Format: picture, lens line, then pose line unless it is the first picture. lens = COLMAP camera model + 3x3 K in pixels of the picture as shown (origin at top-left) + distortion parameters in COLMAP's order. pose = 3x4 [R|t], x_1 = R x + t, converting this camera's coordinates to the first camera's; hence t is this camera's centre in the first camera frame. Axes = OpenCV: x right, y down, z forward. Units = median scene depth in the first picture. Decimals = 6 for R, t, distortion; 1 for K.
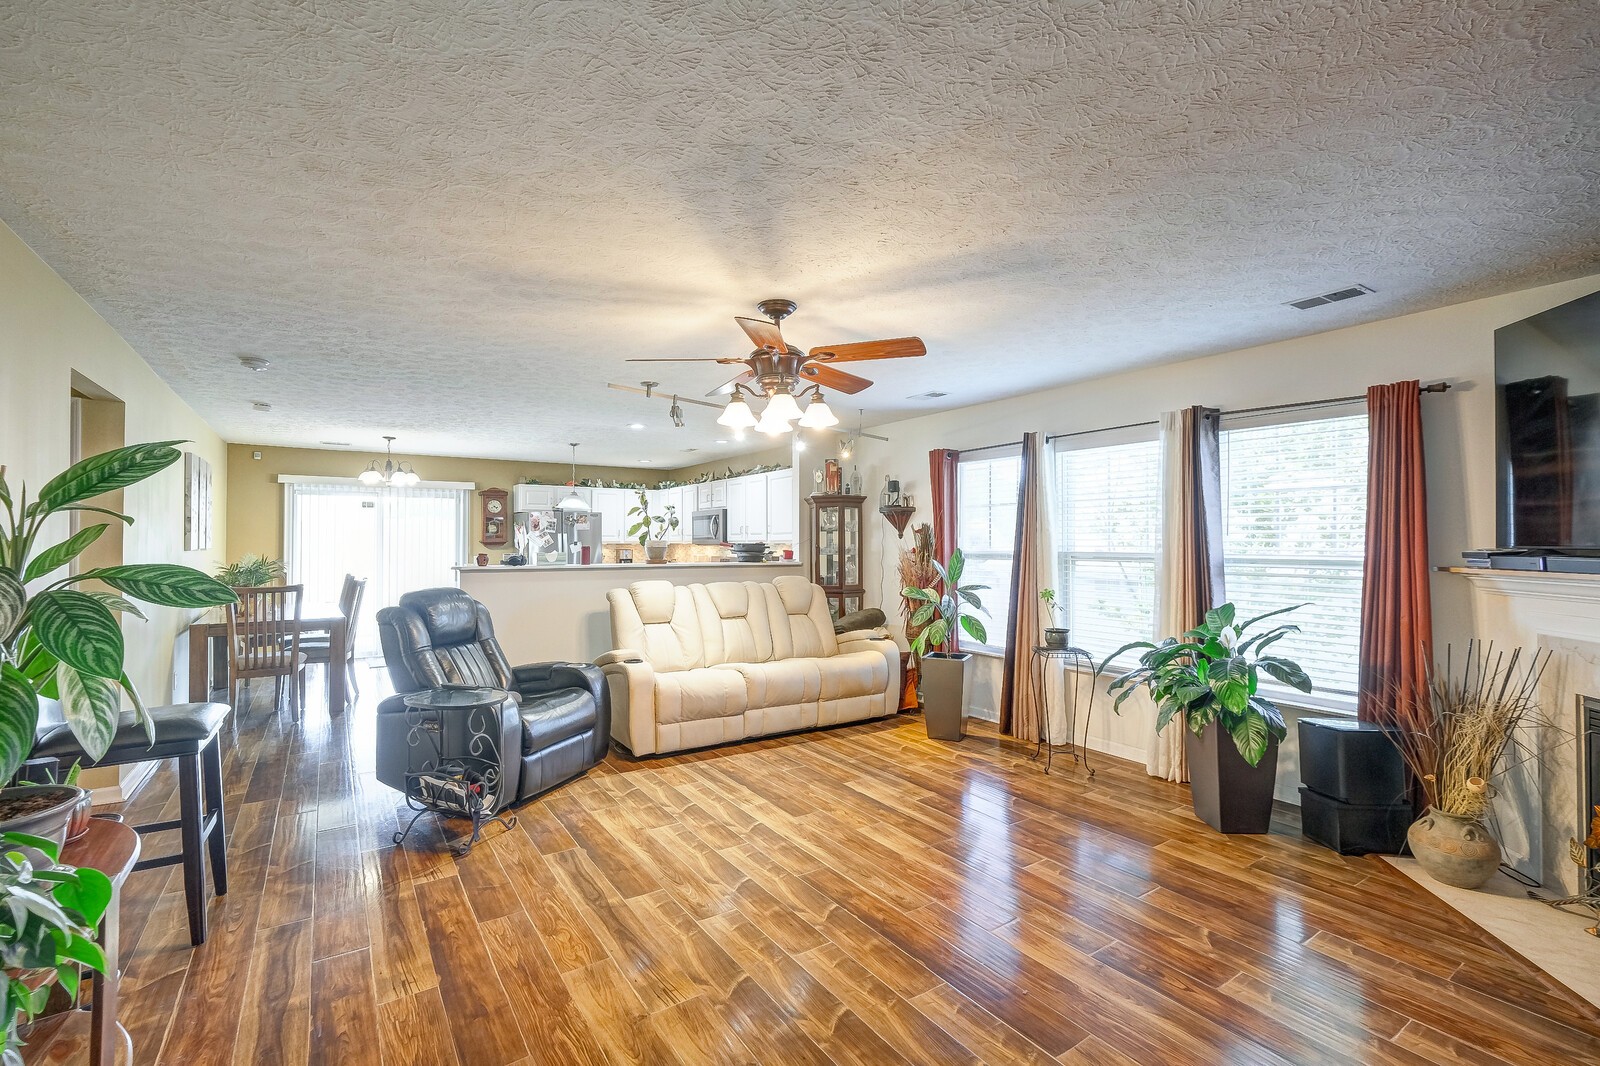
lens RADIAL K [[699.6, 0, 790.8], [0, 699.6, 534.1], [0, 0, 1]] dist [-0.002692, -0.000083]
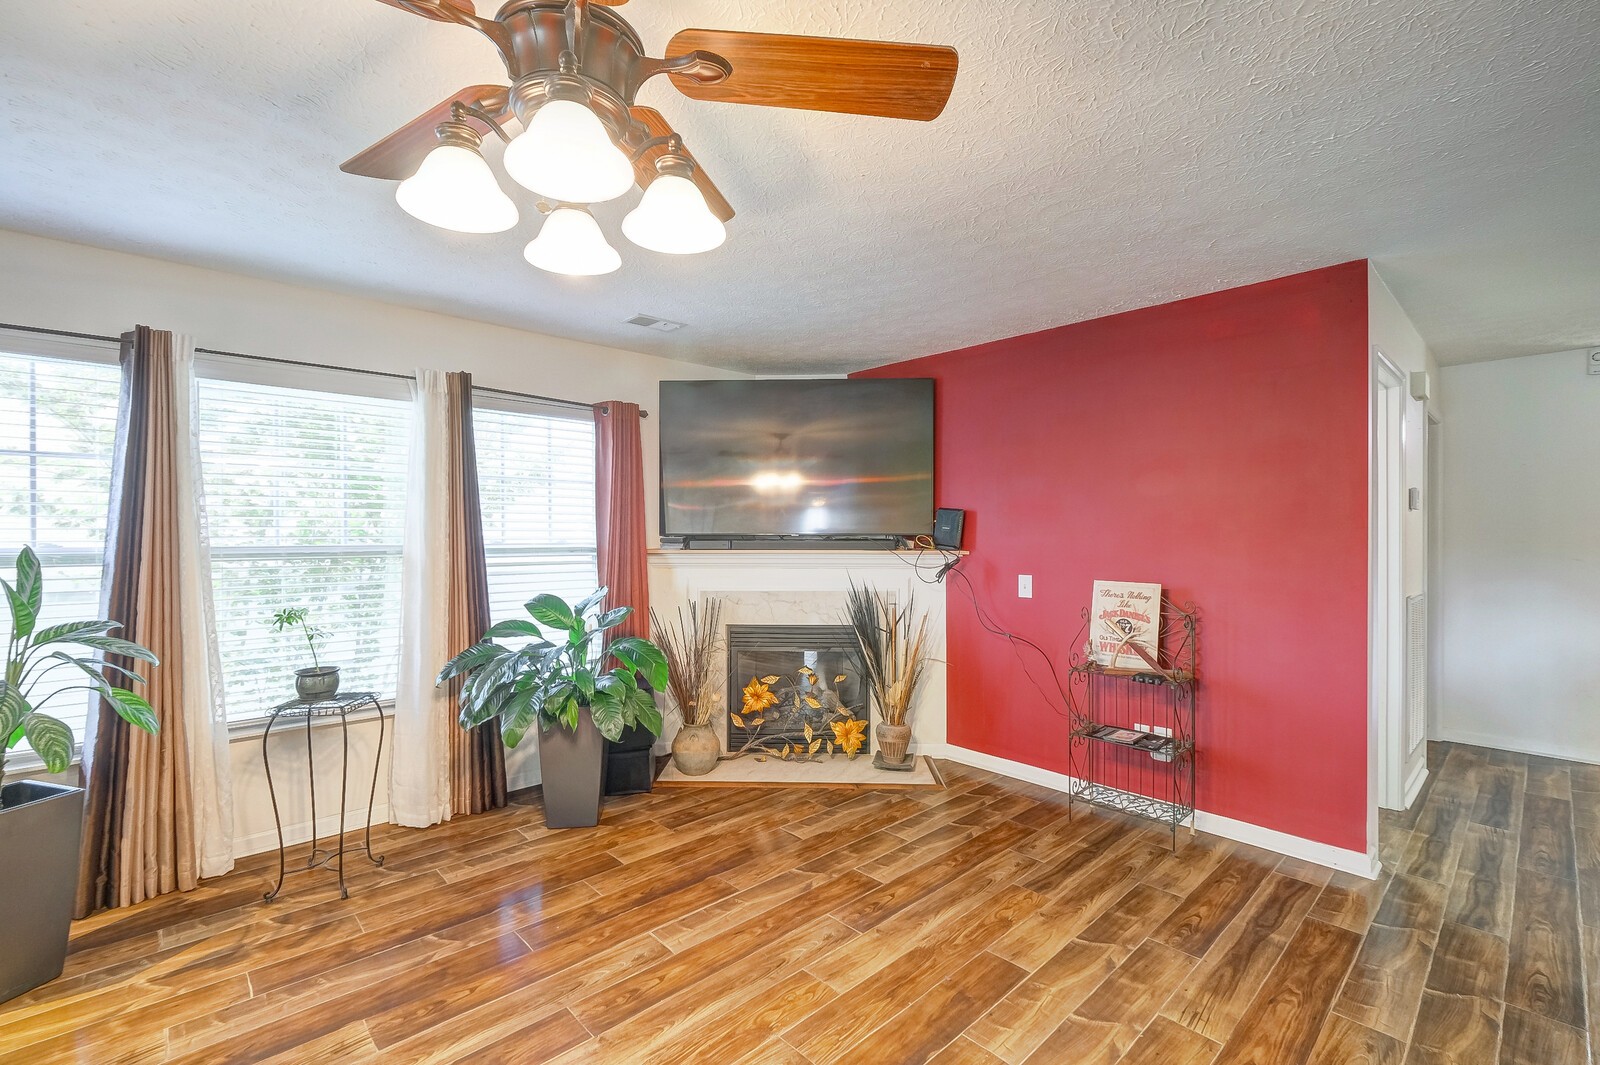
lens RADIAL K [[699.6, 0, 788.7], [0, 699.6, 532.9], [0, 0, 1]] dist [-0.002692, -0.000083]
pose [[-0.148000, -0.007728, 0.988957, -0.324976], [-0.010771, 0.999923, 0.006202, 0.003782], [-0.988929, -0.009734, -0.148072, 0.720648]]
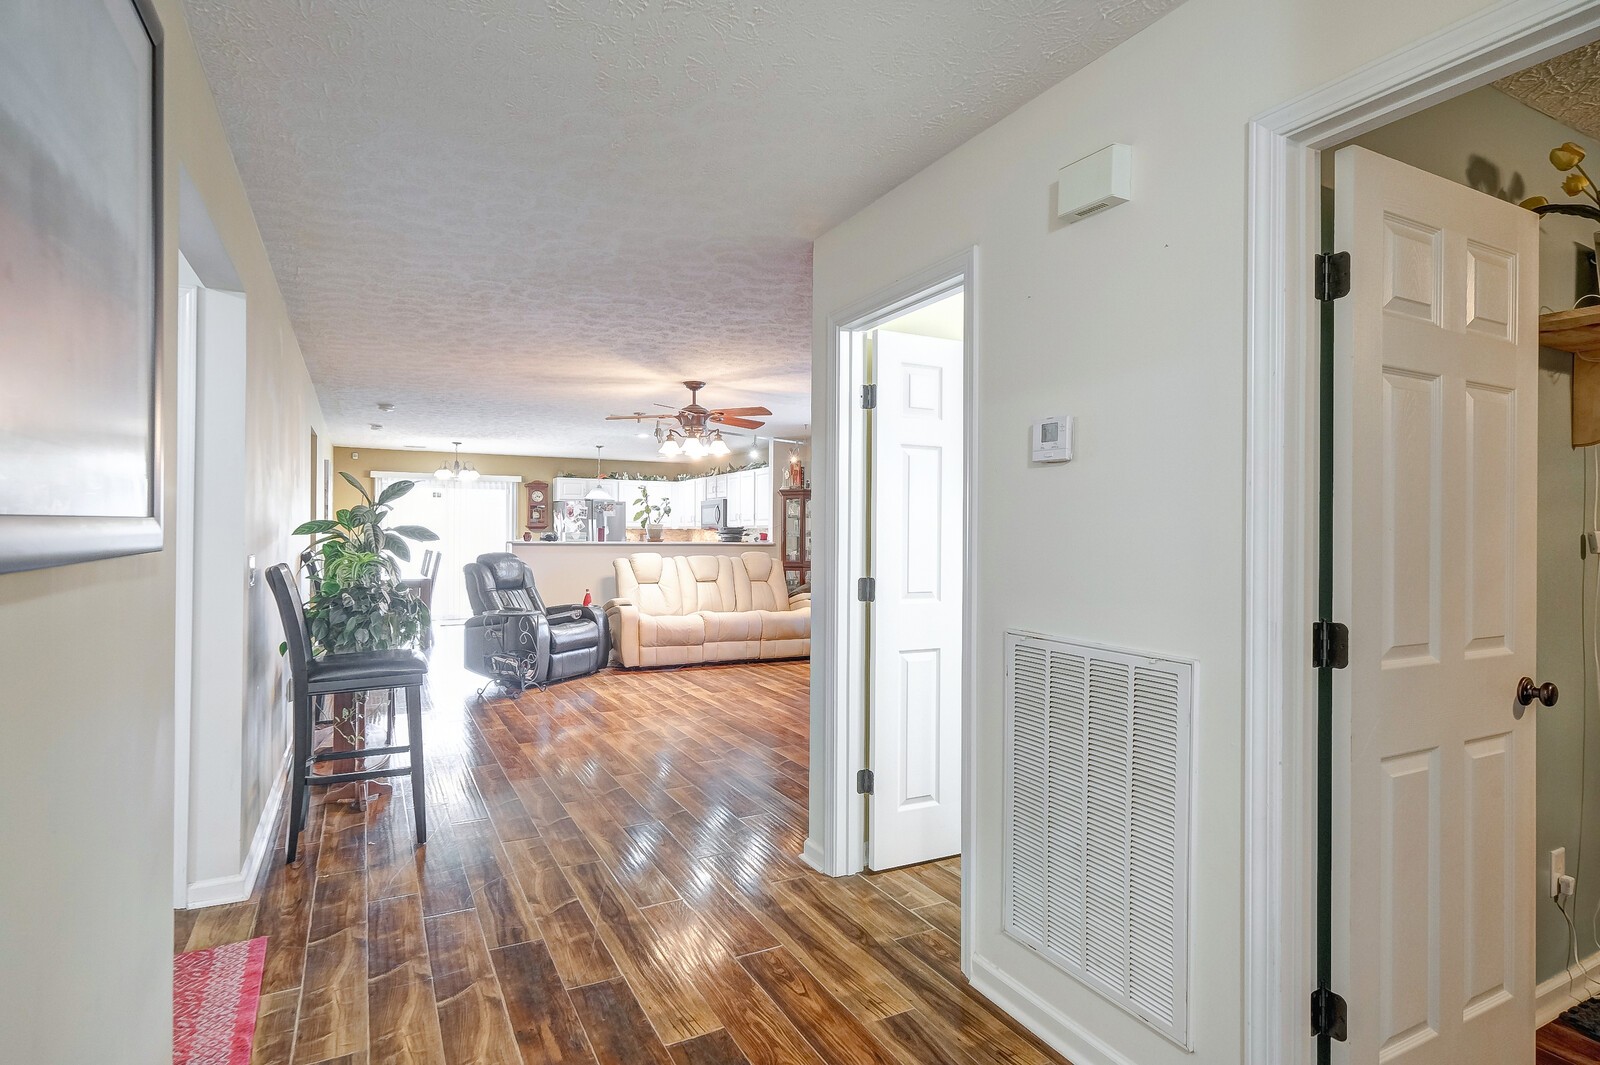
lens RADIAL K [[840.6, 0, 799.9], [0, 840.6, 531.6], [0, 0, 1]] dist [-0.001964, -0.000065]
pose [[0.994679, 0.005871, -0.102851, 0.289221], [-0.004939, 0.999944, 0.009321, 0.008326], [0.102900, -0.008763, 0.994653, -0.650206]]
